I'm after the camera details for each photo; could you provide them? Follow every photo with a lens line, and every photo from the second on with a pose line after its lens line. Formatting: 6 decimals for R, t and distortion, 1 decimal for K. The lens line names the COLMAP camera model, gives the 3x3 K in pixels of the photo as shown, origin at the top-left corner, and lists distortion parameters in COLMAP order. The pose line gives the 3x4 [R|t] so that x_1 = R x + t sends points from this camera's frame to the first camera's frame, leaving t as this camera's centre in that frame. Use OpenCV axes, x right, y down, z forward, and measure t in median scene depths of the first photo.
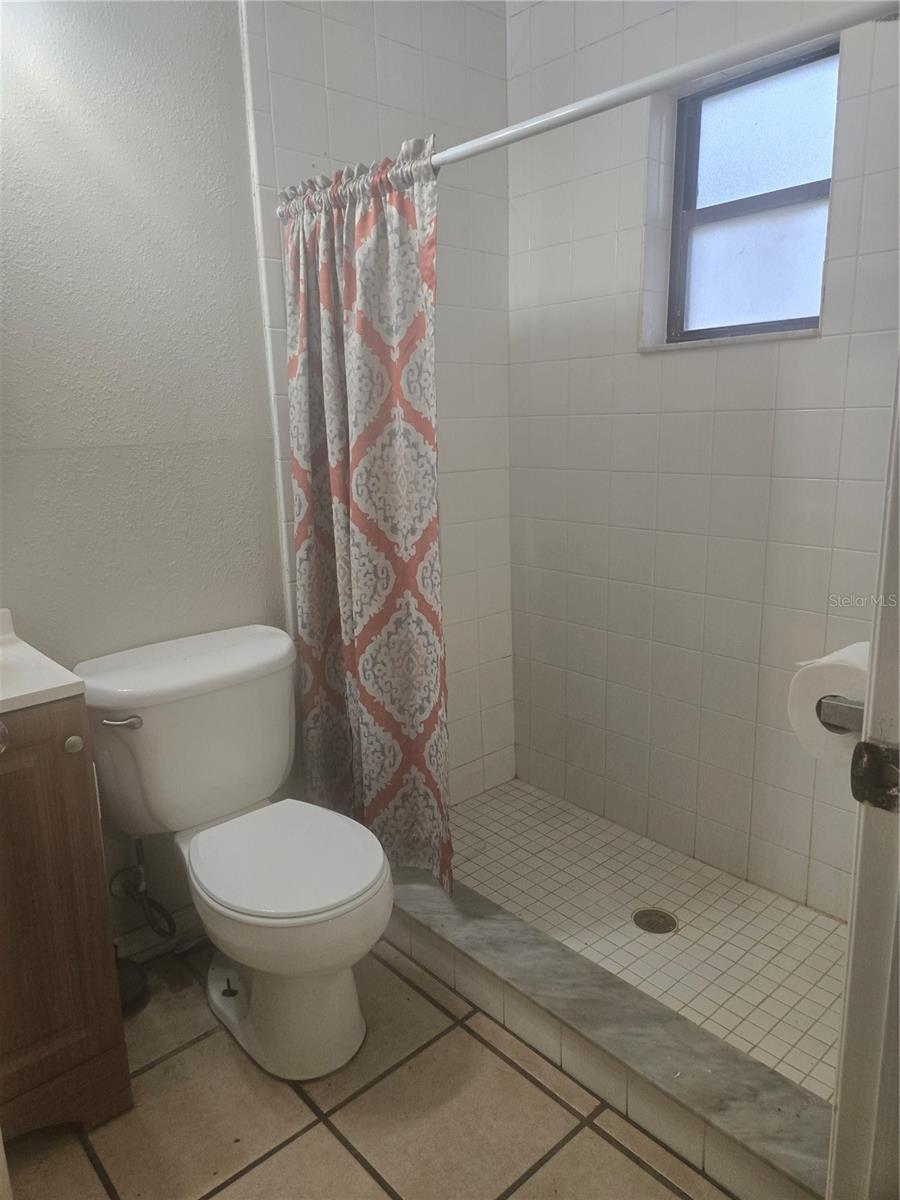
lens RADIAL K [[807.4, 0, 450.0], [0, 807.4, 600.0], [0, 0, 1]] dist [-0.000645, -0.001788]
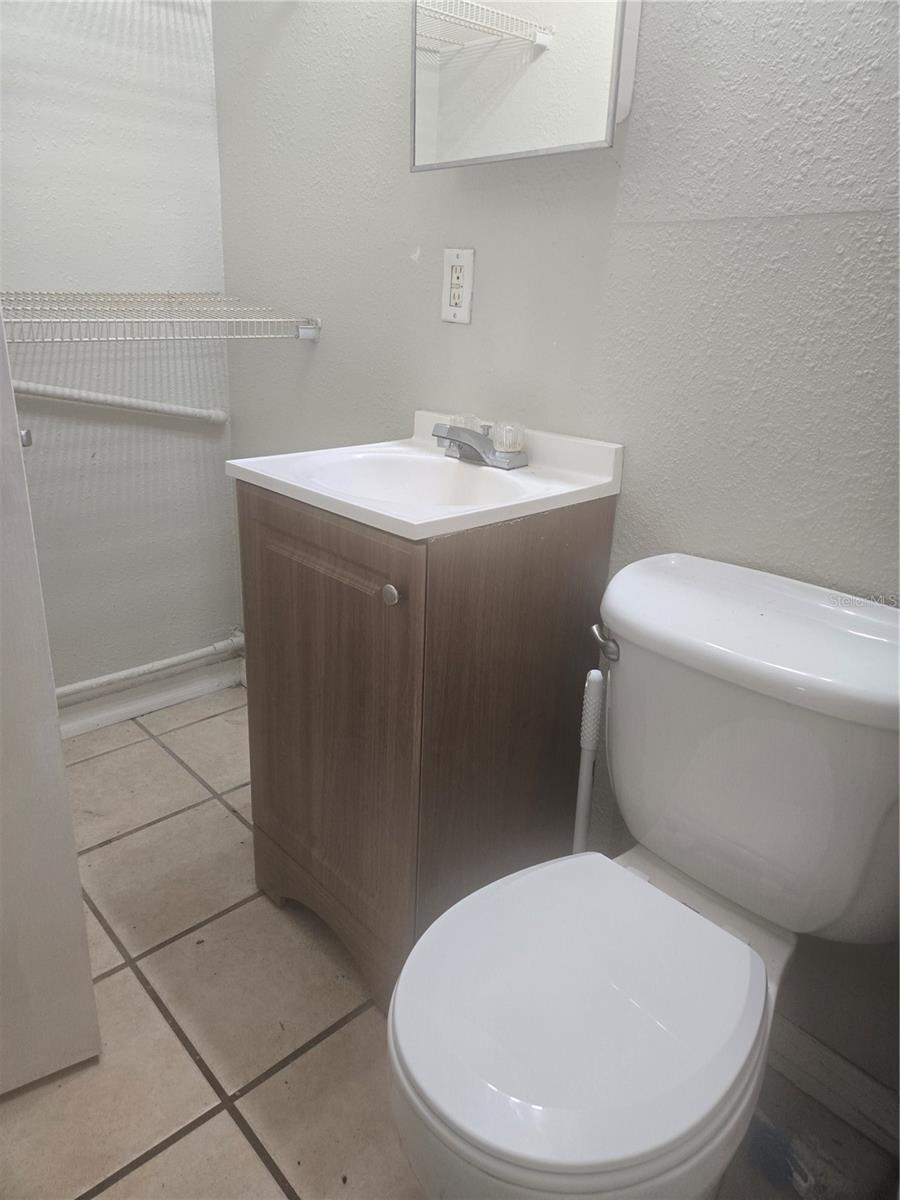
lens RADIAL K [[807.4, 0, 450.0], [0, 807.4, 600.0], [0, 0, 1]] dist [-0.000645, -0.001788]
pose [[0.017391, 0.367036, -0.930044, 0.202865], [-0.256012, 0.900810, 0.350712, -0.082319], [0.966517, 0.232003, 0.109631, 0.777242]]
